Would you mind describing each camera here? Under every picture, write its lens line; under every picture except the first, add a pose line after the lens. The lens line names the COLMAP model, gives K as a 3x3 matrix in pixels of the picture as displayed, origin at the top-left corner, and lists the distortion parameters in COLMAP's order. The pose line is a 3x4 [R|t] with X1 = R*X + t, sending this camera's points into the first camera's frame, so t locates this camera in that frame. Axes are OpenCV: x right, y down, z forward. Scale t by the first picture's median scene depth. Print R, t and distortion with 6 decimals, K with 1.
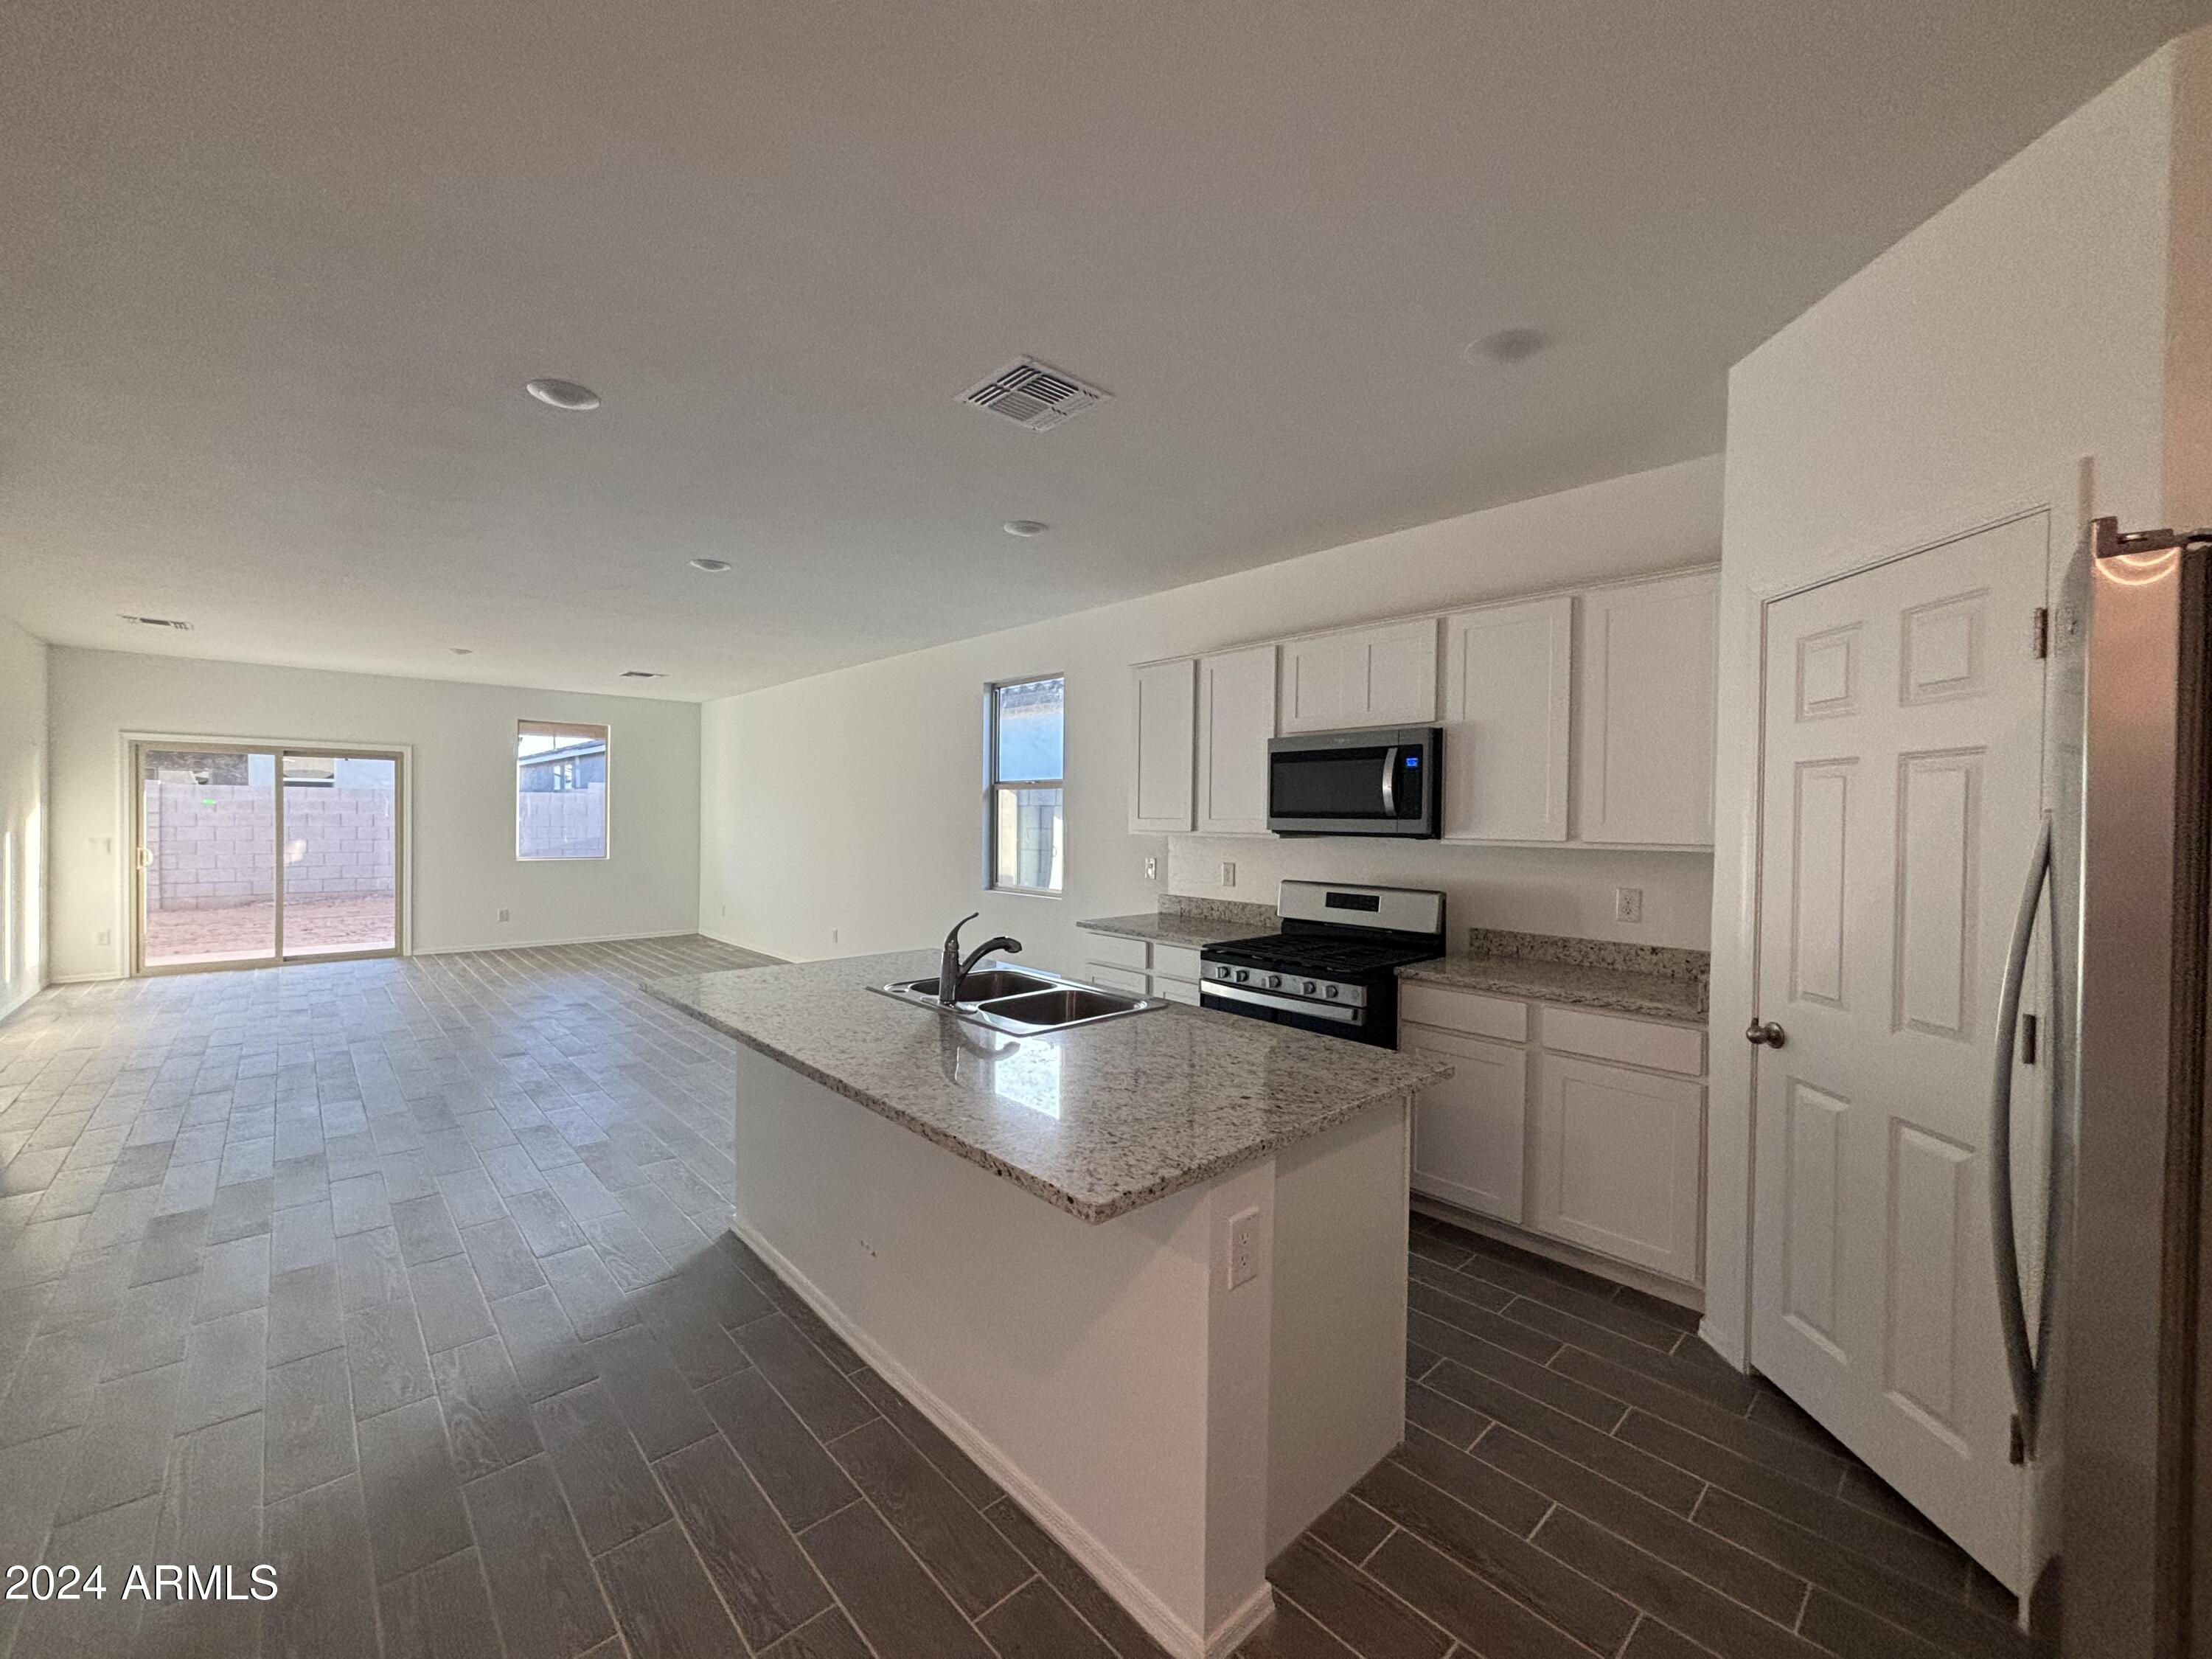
lens RADIAL K [[886.5, 0, 1080.6], [0, 886.5, 834.1], [0, 0, 1]] dist [0.001149, 0.000180]
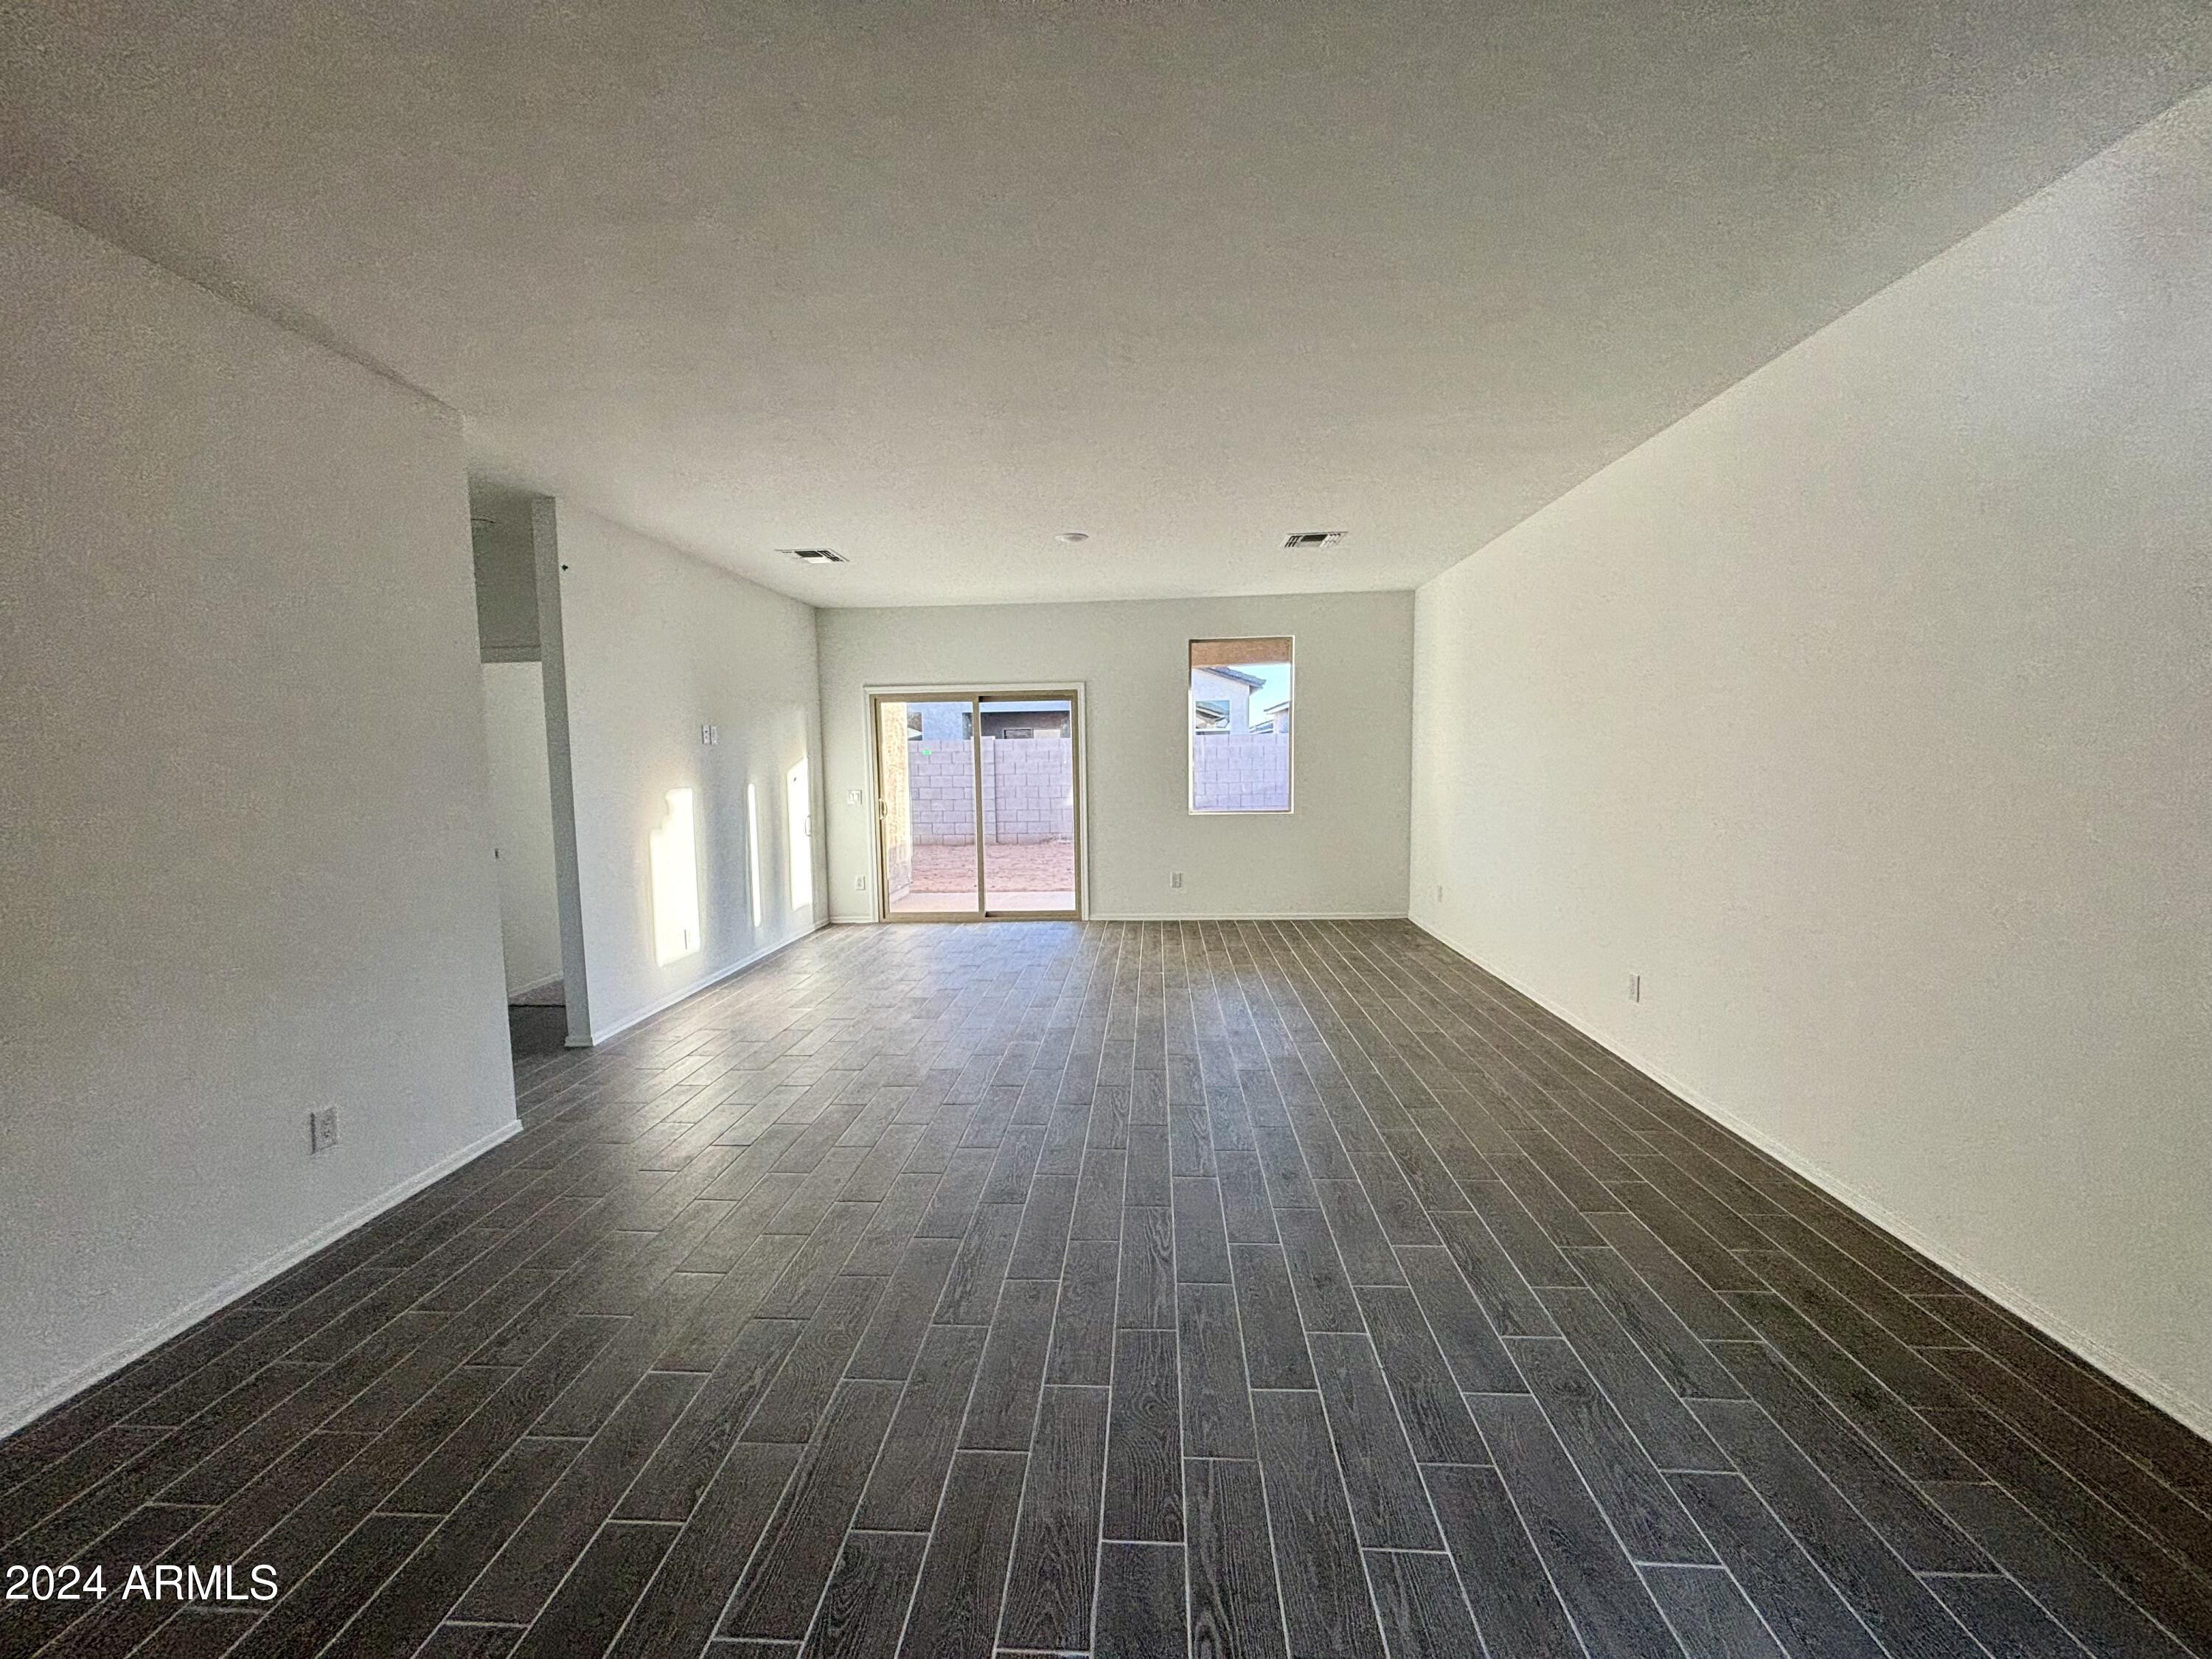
lens RADIAL K [[881.5, 0, 1100.9], [0, 881.5, 828.7], [0, 0, 1]] dist [-0.000258, -0.000049]
pose [[0.705705, 0.031221, -0.707817, -0.159551], [0.014412, 0.998189, 0.058398, -0.007549], [0.708359, -0.051413, 0.703977, 0.496677]]
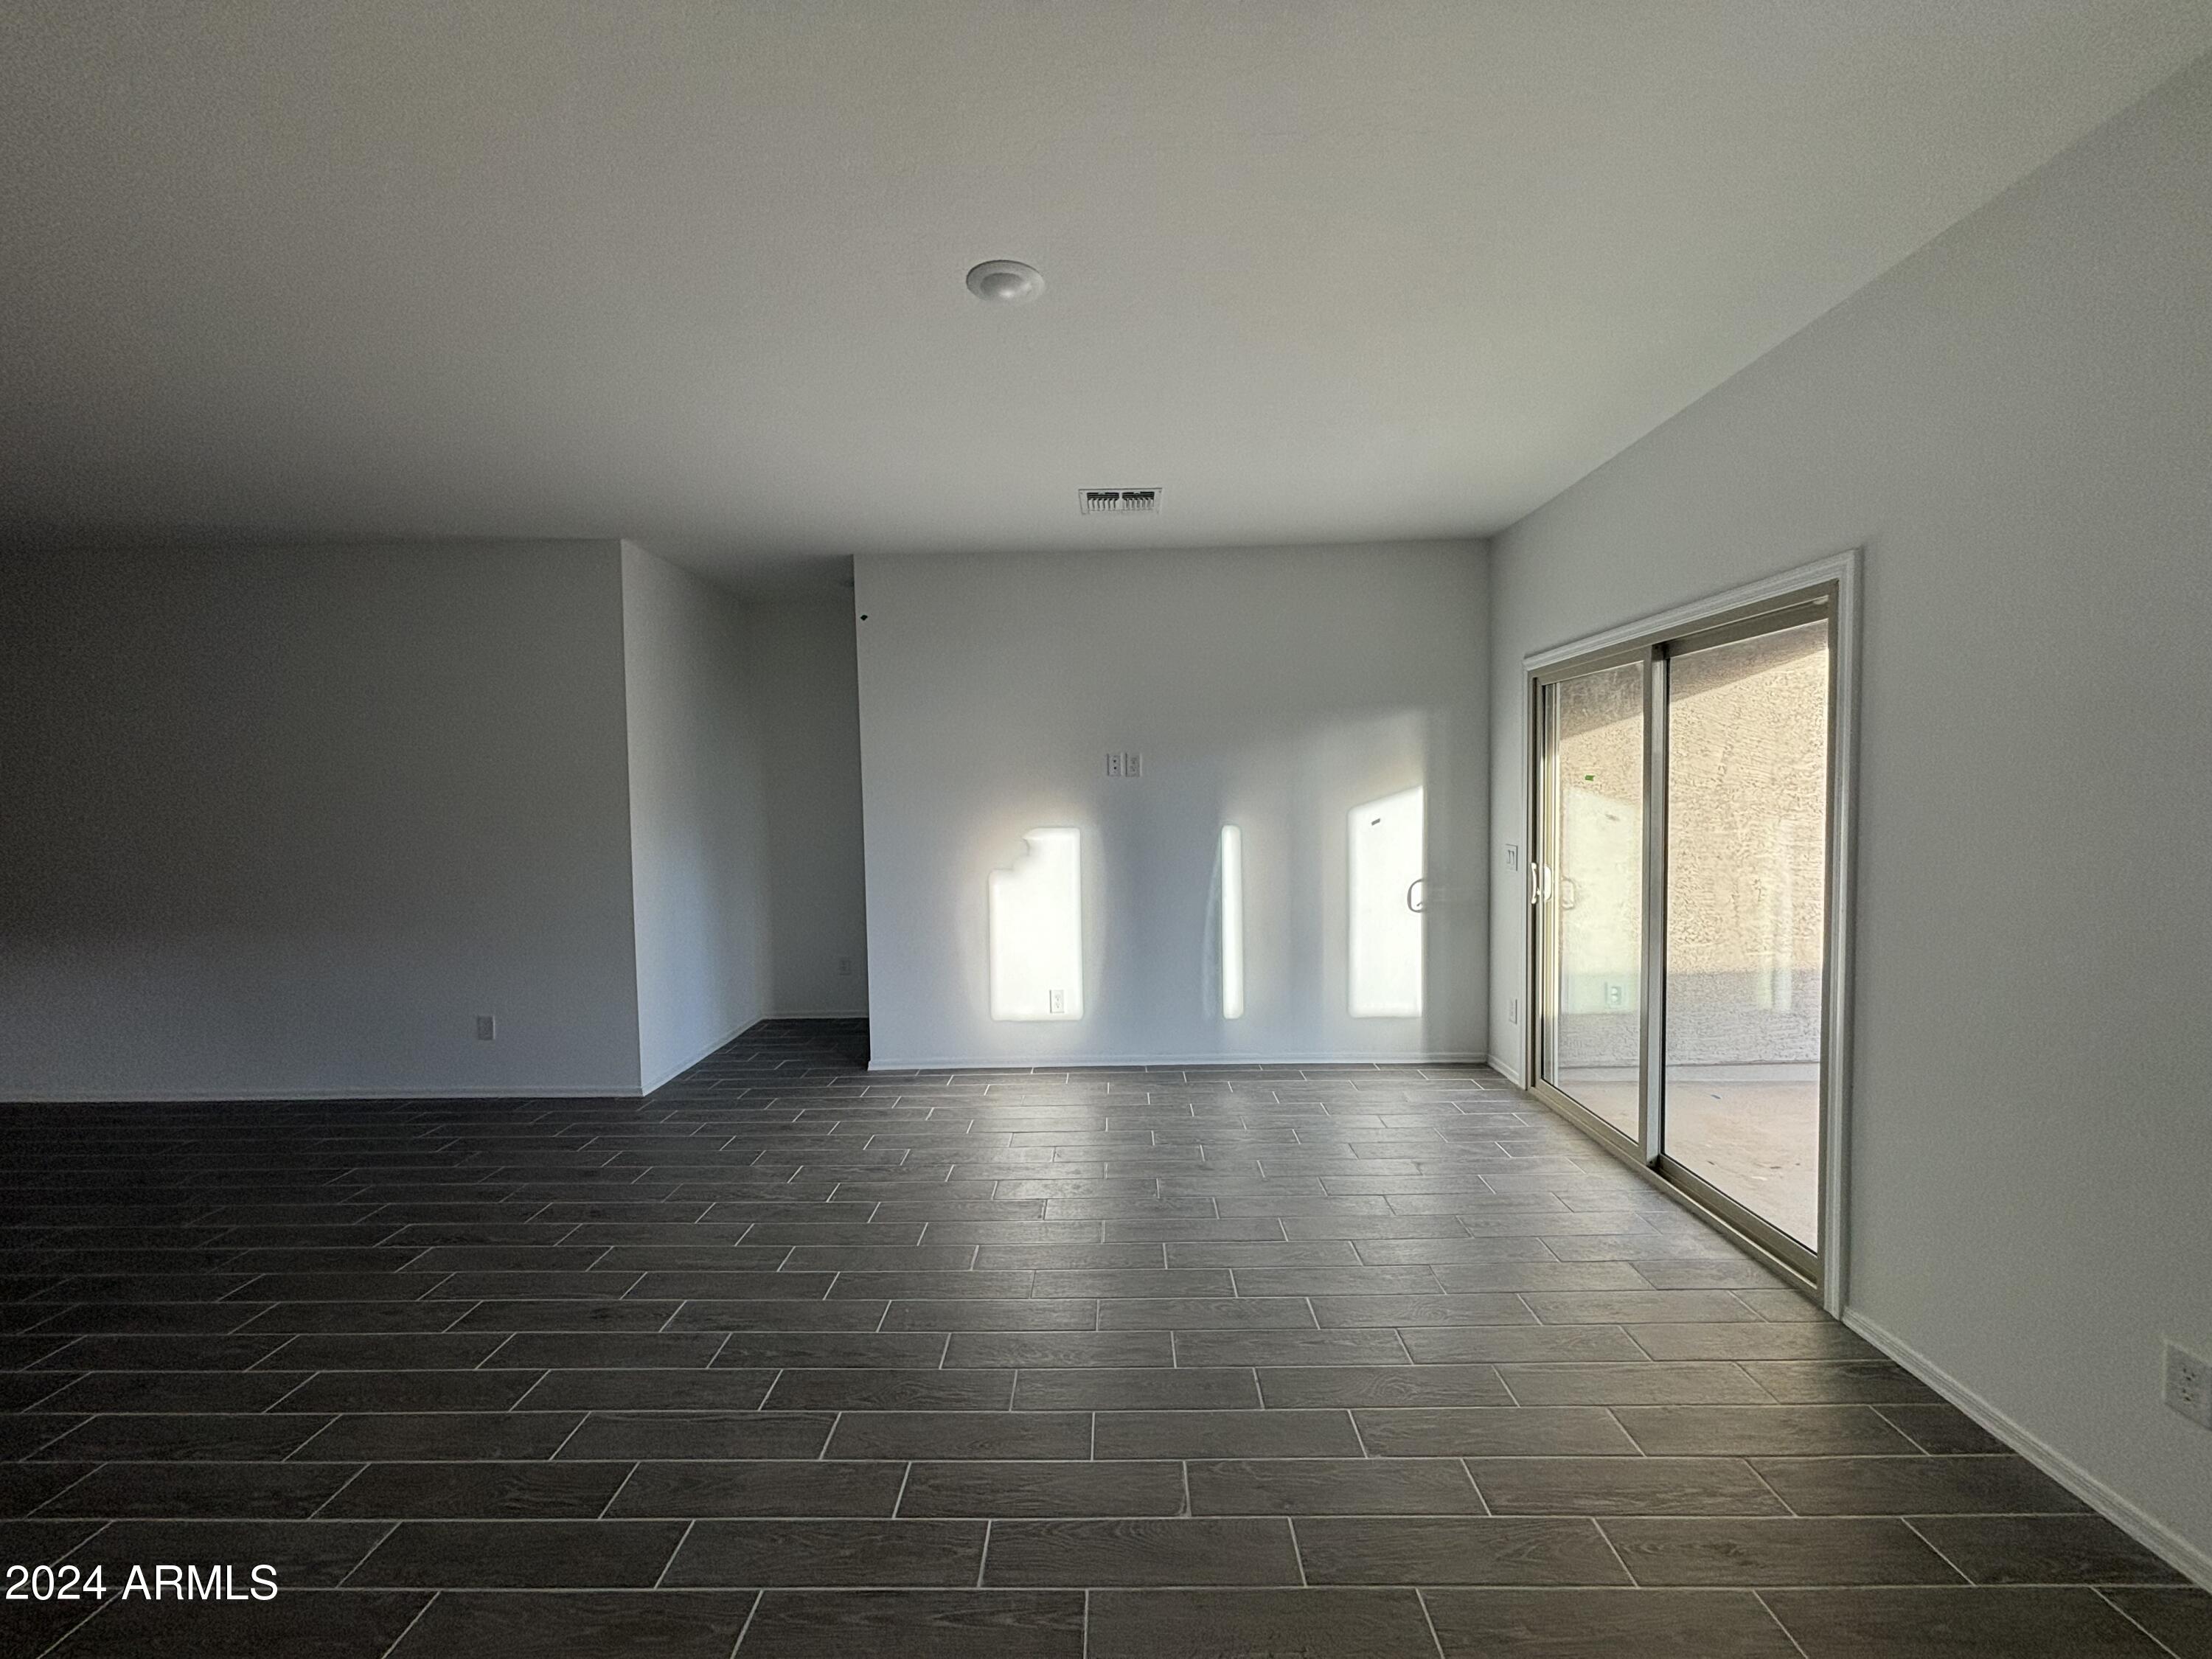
lens RADIAL K [[881.5, 0, 1100.9], [0, 881.5, 828.7], [0, 0, 1]] dist [-0.000258, -0.000049]
pose [[-0.679626, 0.029861, -0.732950, -0.509225], [-0.005114, 0.998954, 0.045440, -0.033246], [0.733541, 0.034630, -0.678763, 1.275732]]
